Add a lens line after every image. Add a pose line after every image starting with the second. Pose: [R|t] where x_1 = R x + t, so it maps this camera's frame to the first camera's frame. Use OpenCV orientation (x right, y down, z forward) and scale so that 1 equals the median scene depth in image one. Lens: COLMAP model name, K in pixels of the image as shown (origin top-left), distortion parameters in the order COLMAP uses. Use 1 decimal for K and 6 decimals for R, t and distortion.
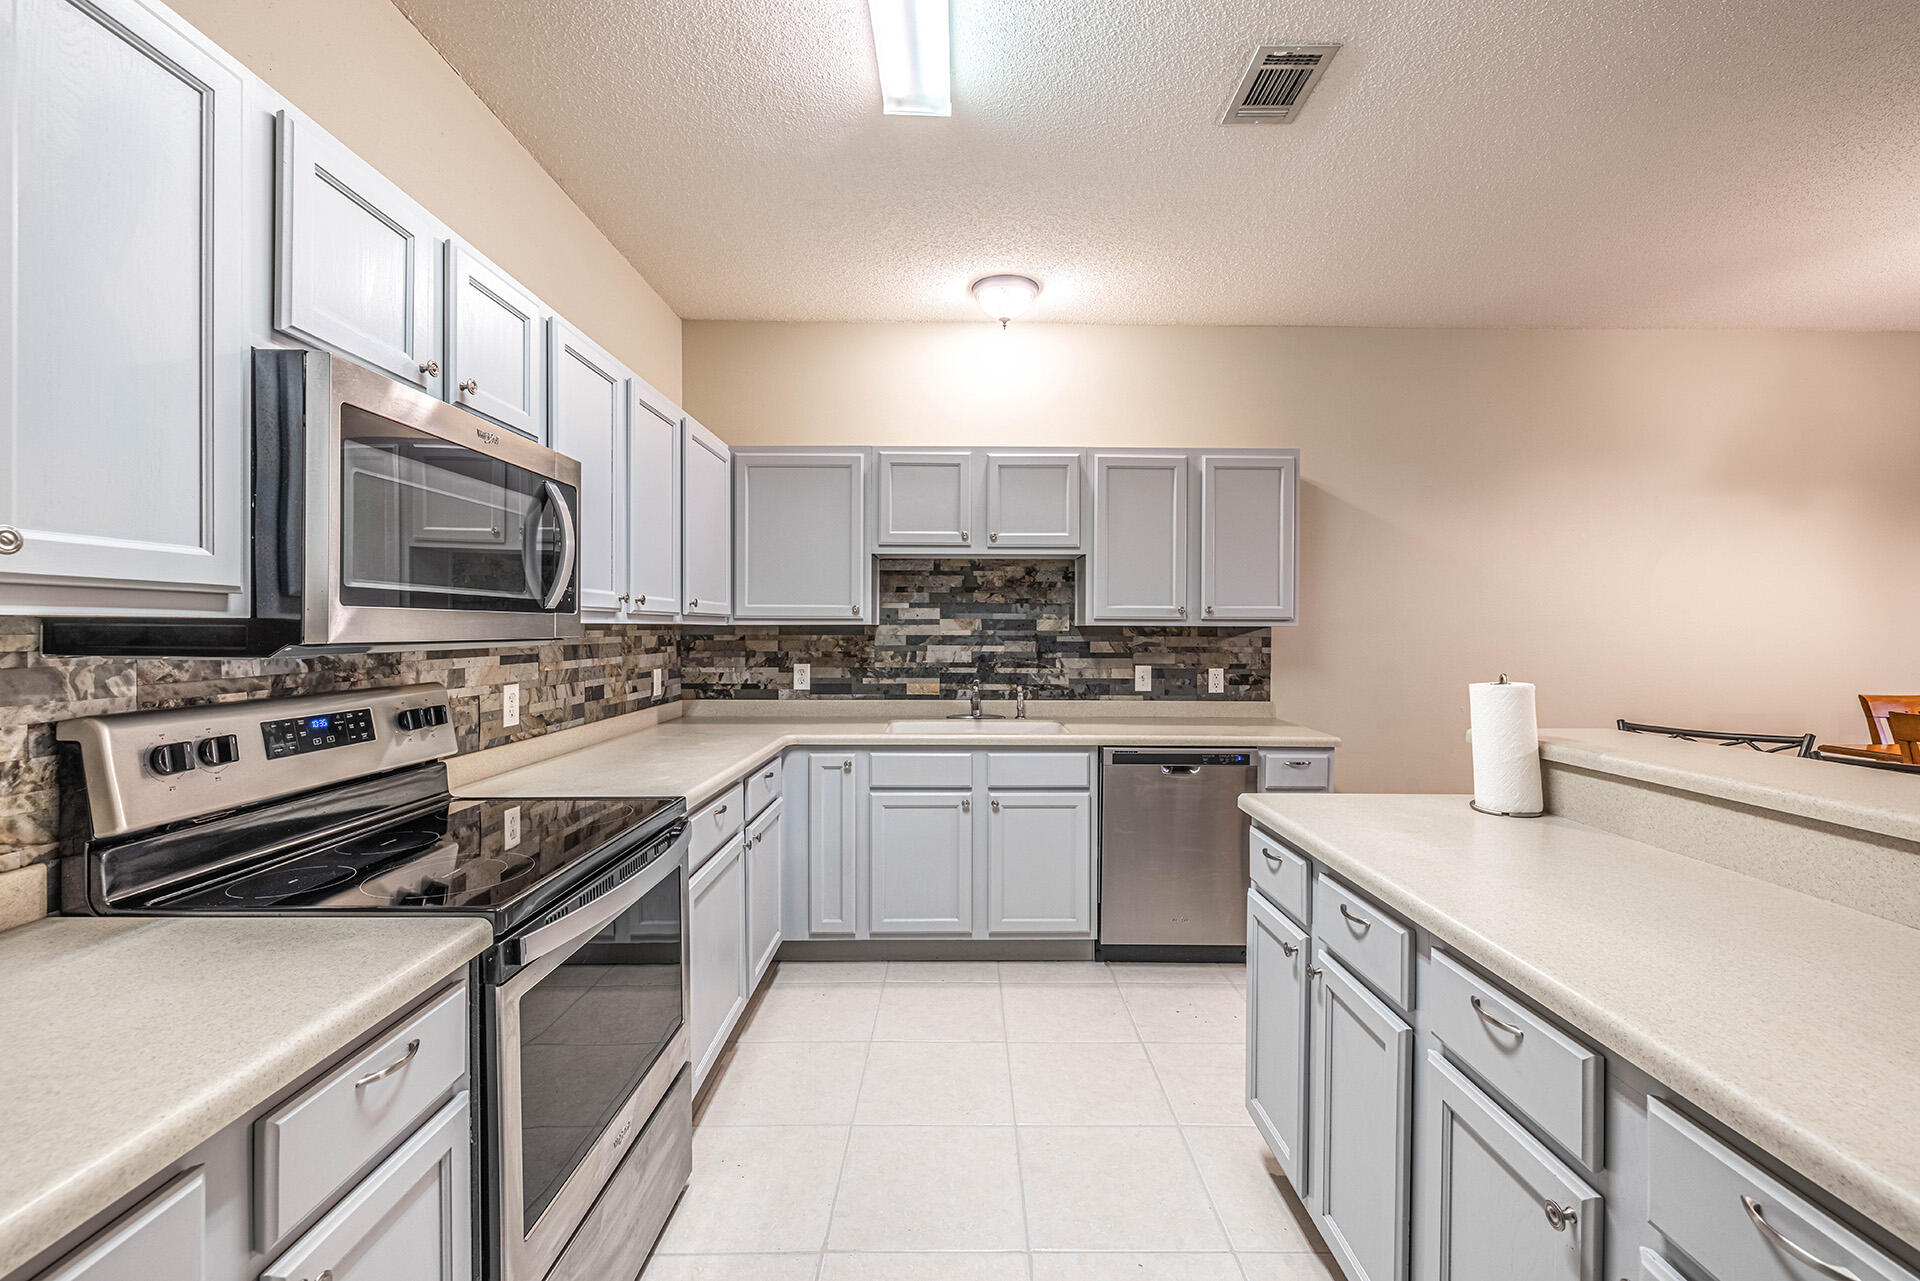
lens RADIAL K [[815.7, 0, 953.2], [0, 815.7, 633.5], [0, 0, 1]] dist [0.000162, -0.000623]
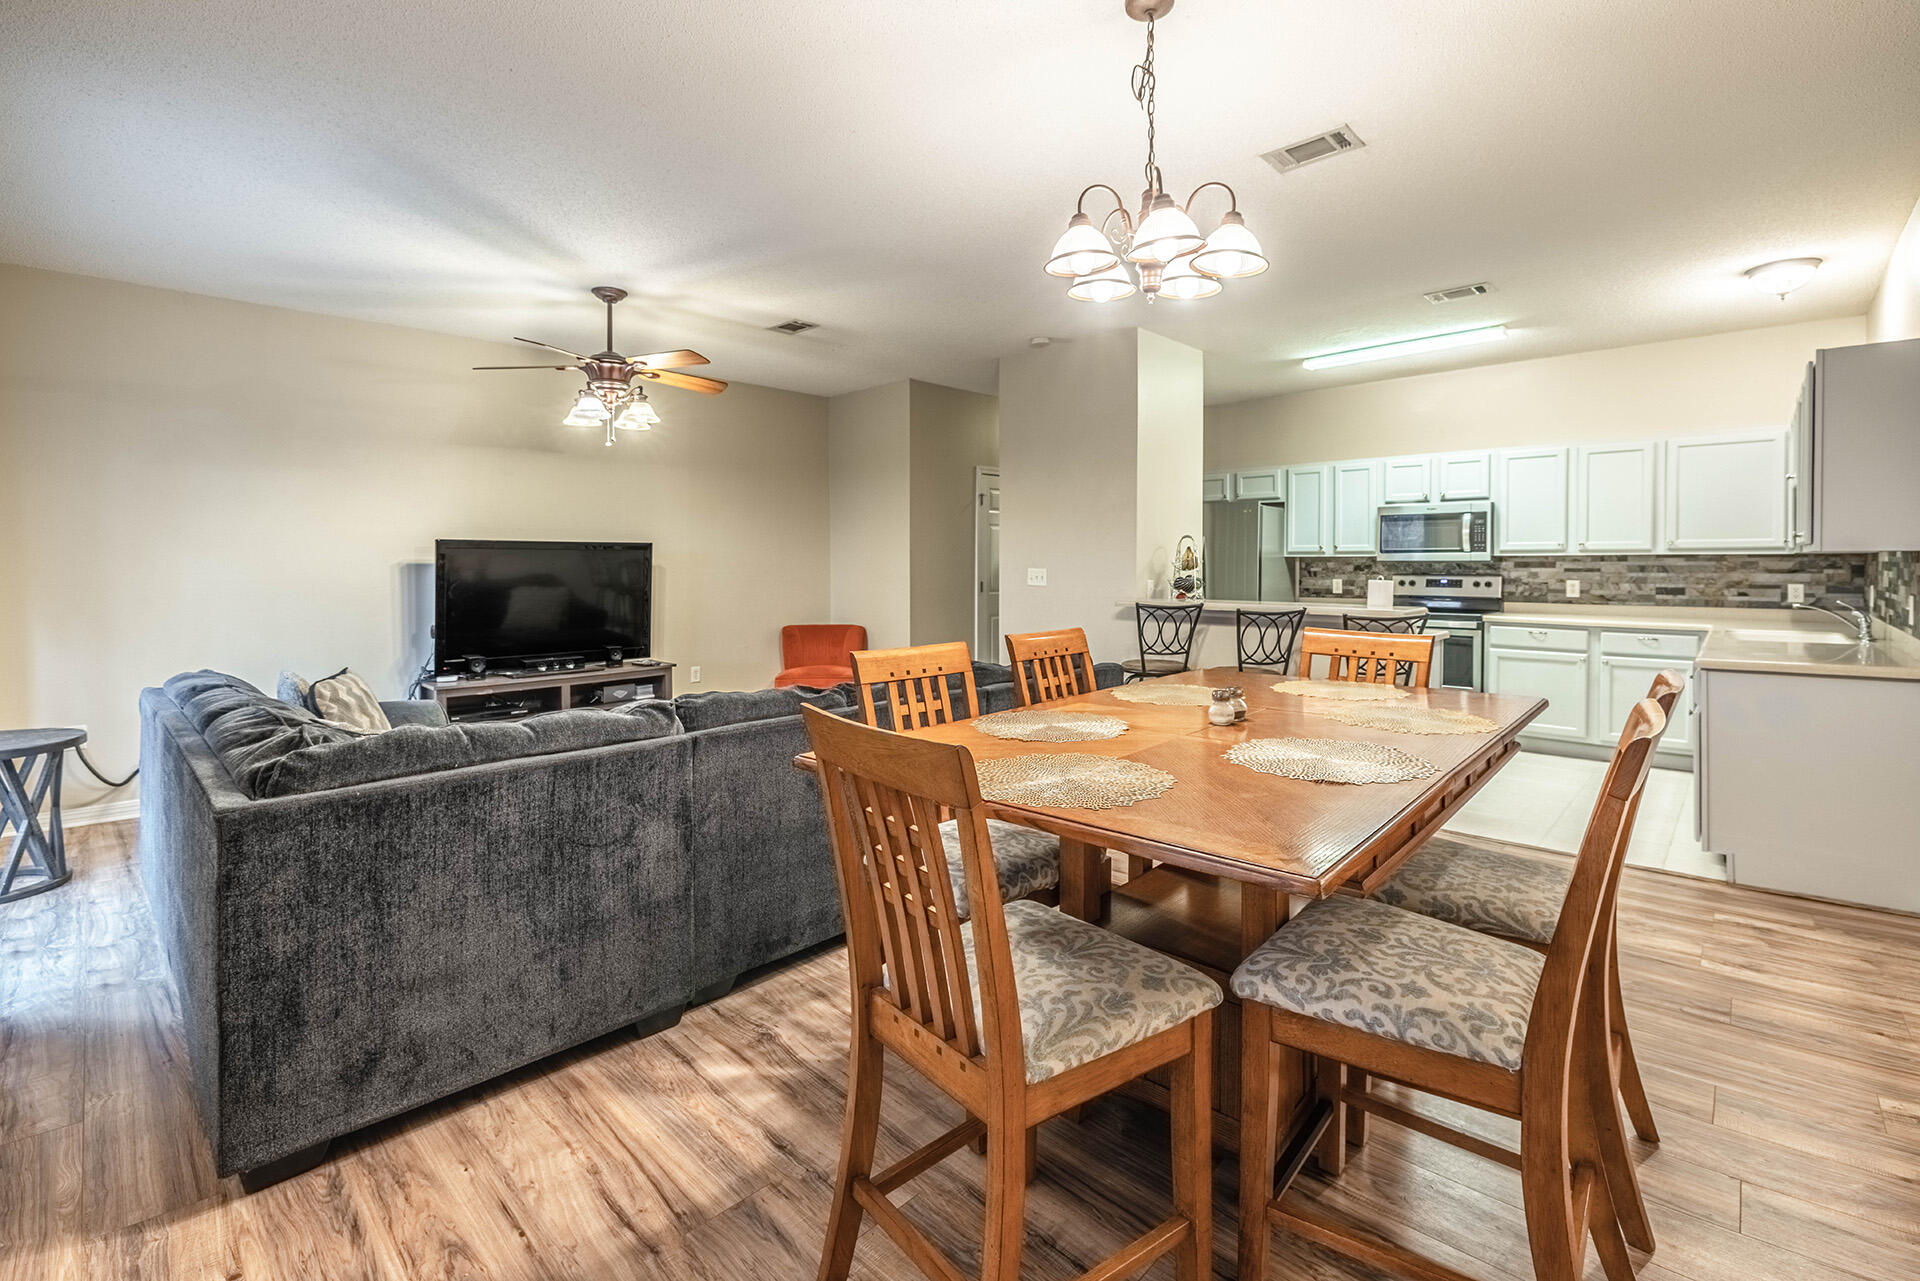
lens RADIAL K [[815.7, 0, 987.1], [0, 815.7, 587.6], [0, 0, 1]] dist [0.000162, -0.000623]
pose [[-0.700620, 0.022251, -0.713187, 2.069291], [-0.003629, 0.999390, 0.034746, 0.004997], [0.713525, 0.026932, -0.700112, 1.233992]]
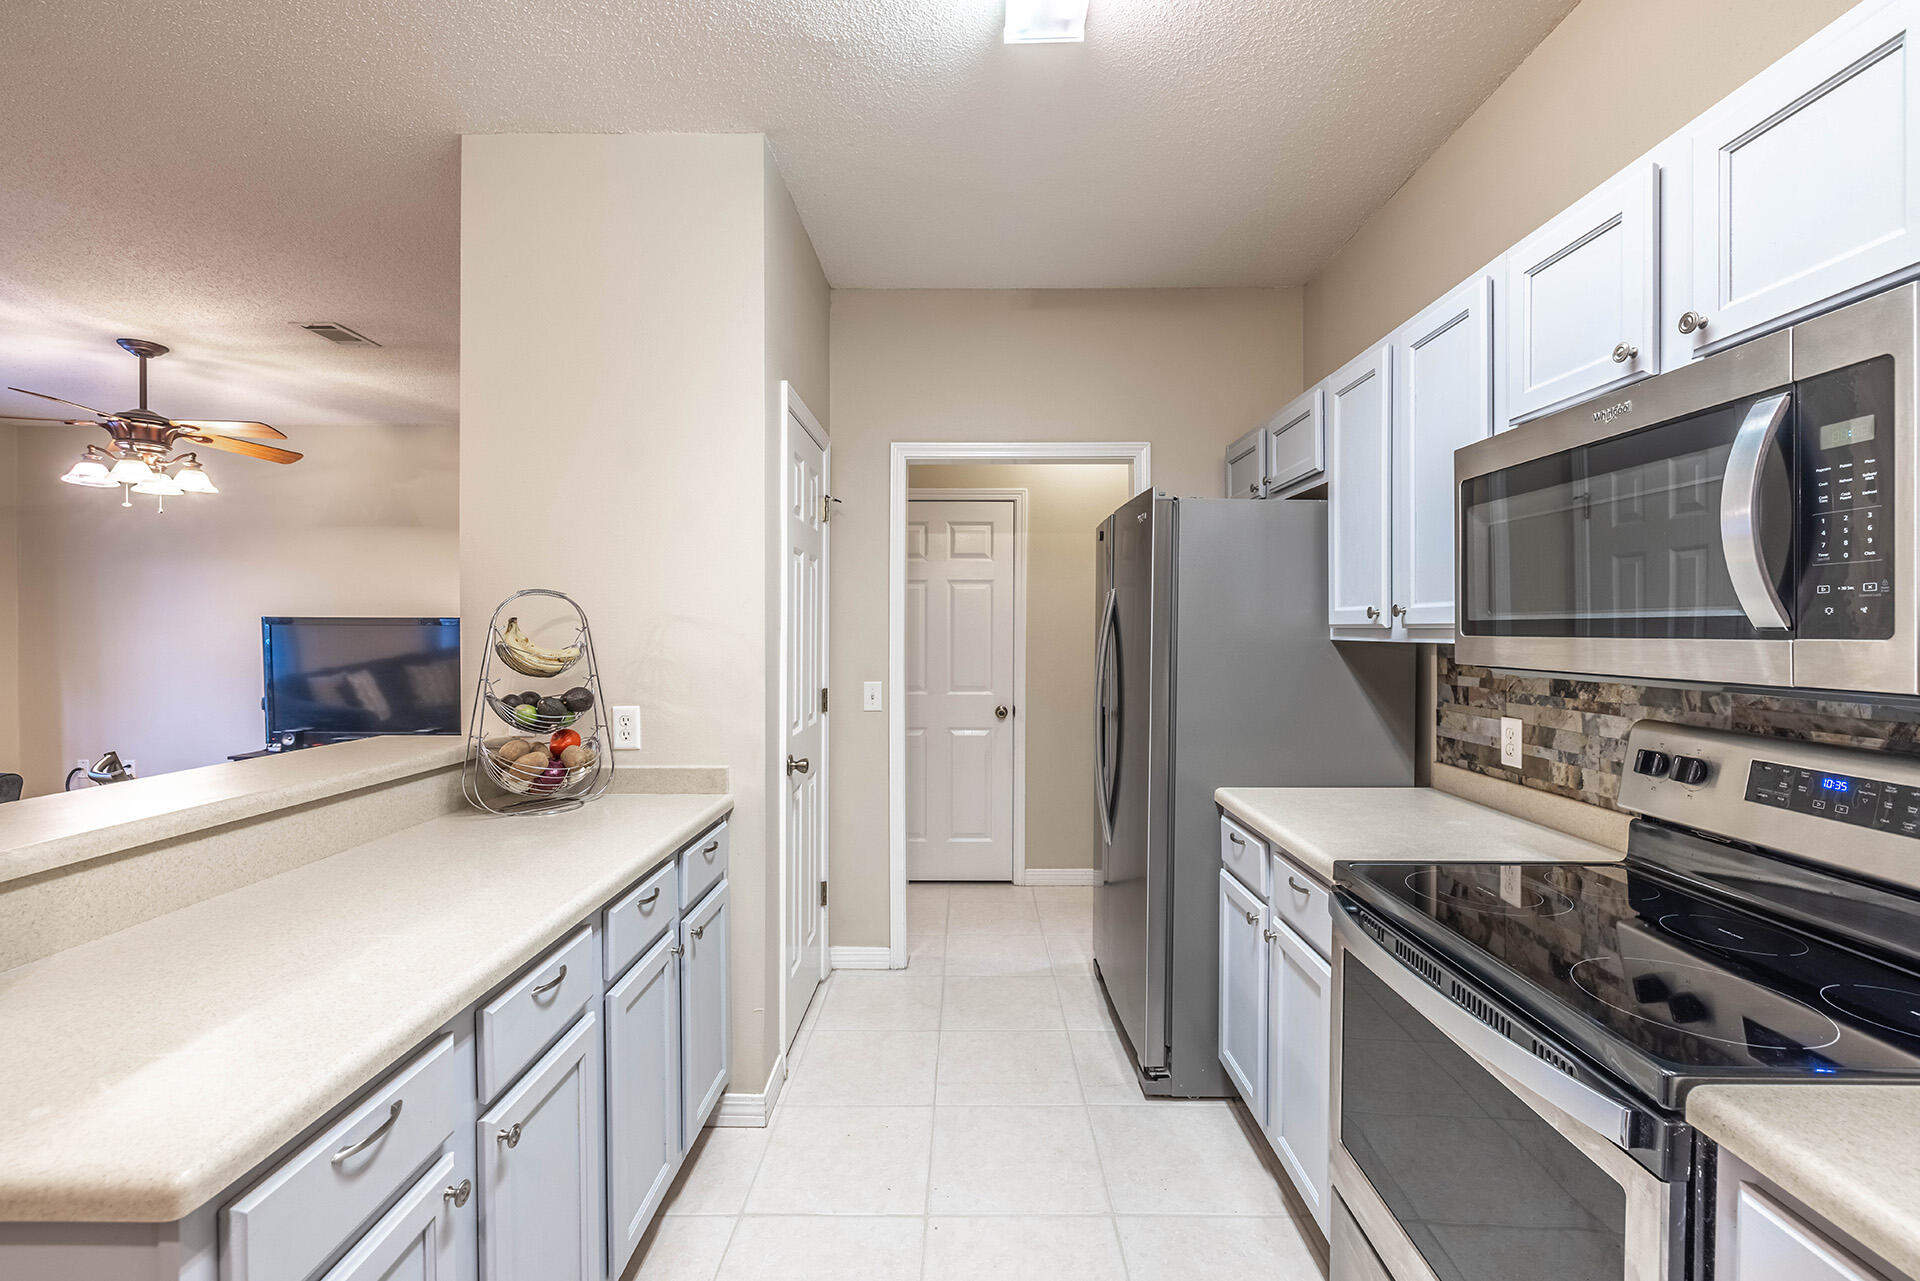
lens RADIAL K [[815.7, 0, 931.9], [0, 815.7, 632.3], [0, 0, 1]] dist [0.000162, -0.000623]
pose [[-0.999528, -0.003122, 0.030556, 0.029292], [-0.002779, 0.999933, 0.011260, -0.022234], [-0.030589, 0.011170, -0.999470, 0.993641]]
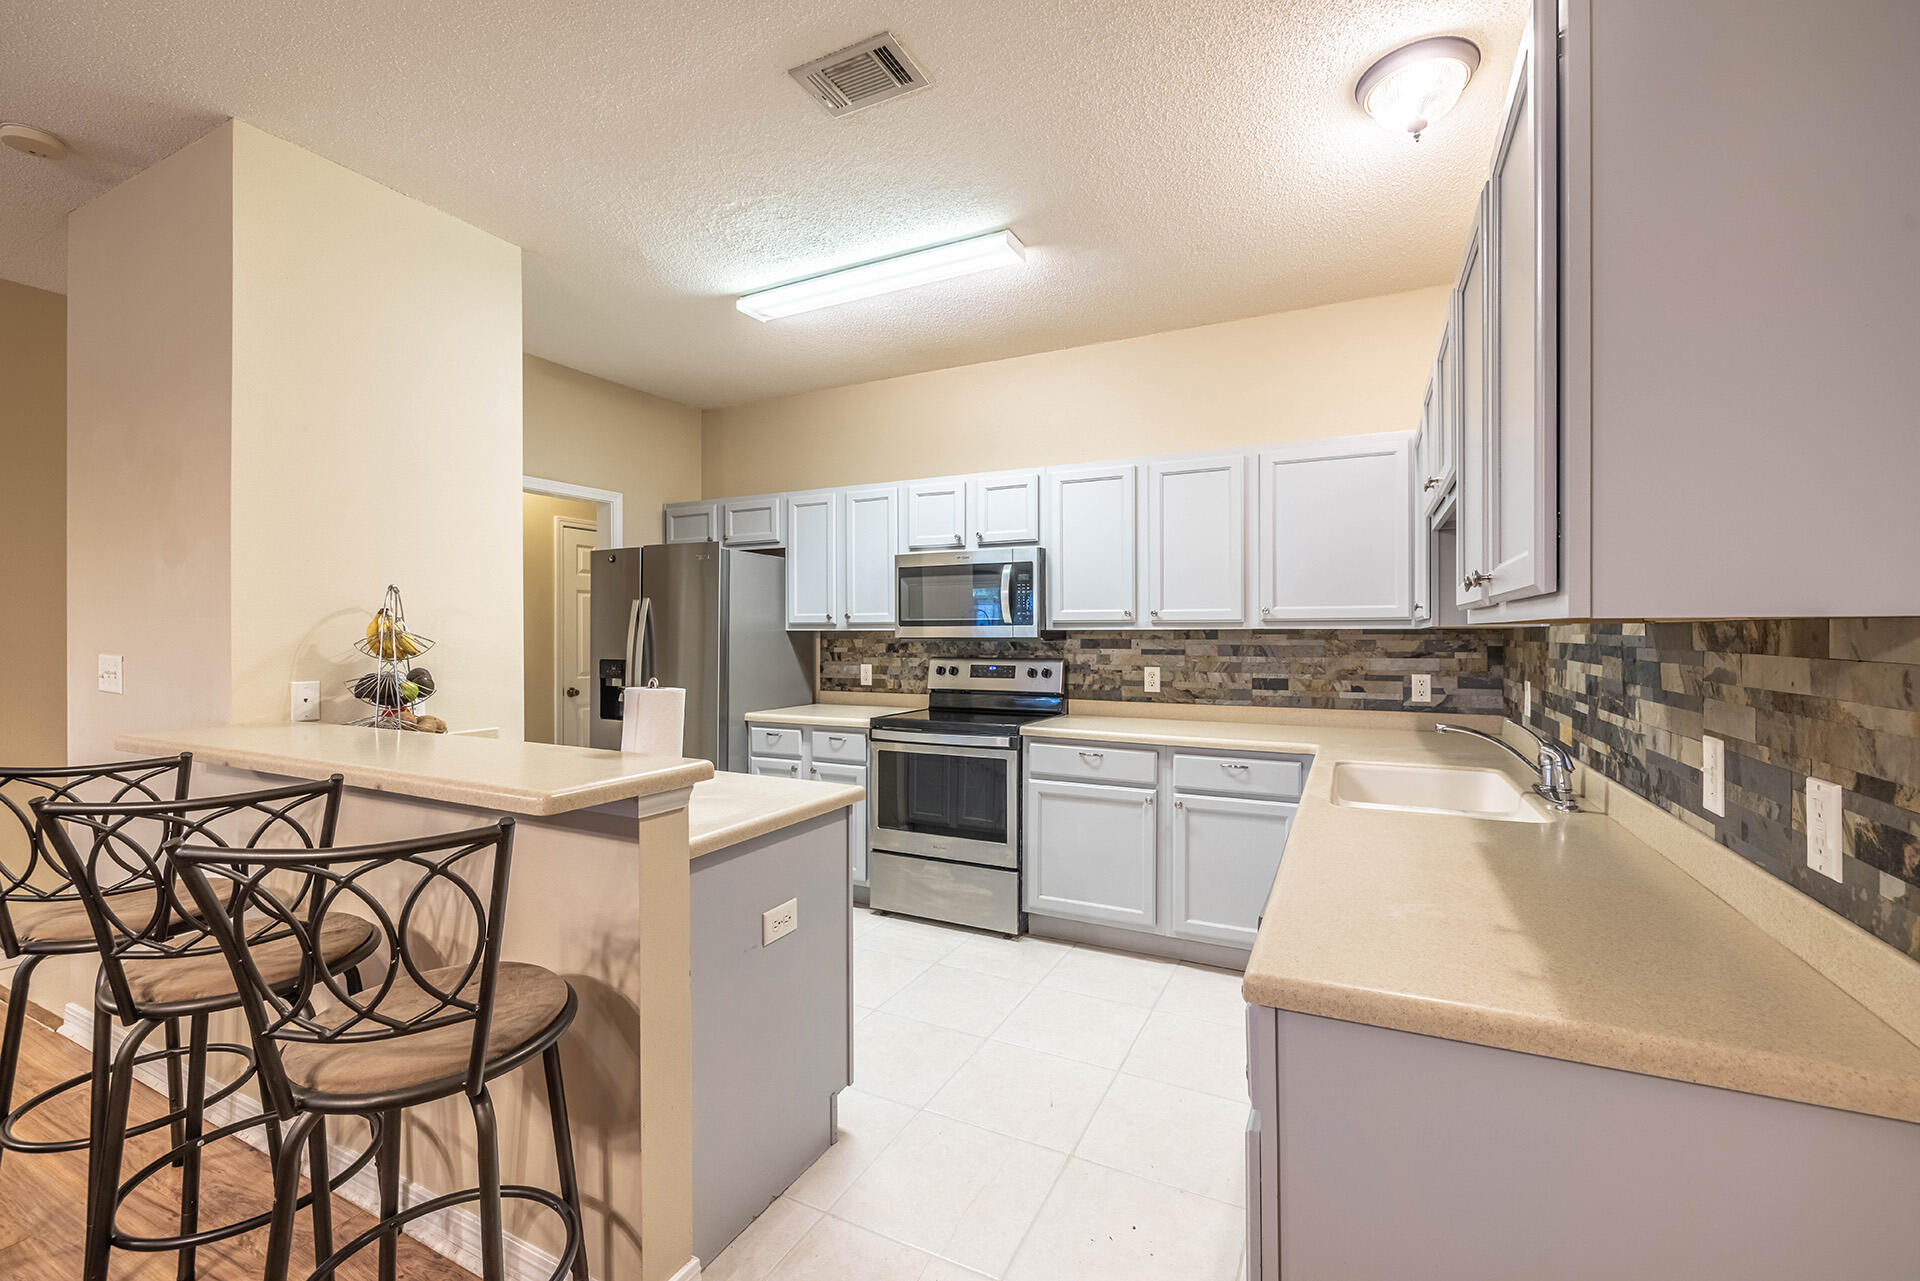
lens RADIAL K [[815.7, 0, 966.5], [0, 815.7, 639.0], [0, 0, 1]] dist [0.000162, -0.000623]
pose [[-0.457219, 0.004459, -0.889343, 0.932375], [-0.005434, 0.999955, 0.007808, -0.004388], [0.889338, 0.008403, -0.457174, 1.200245]]
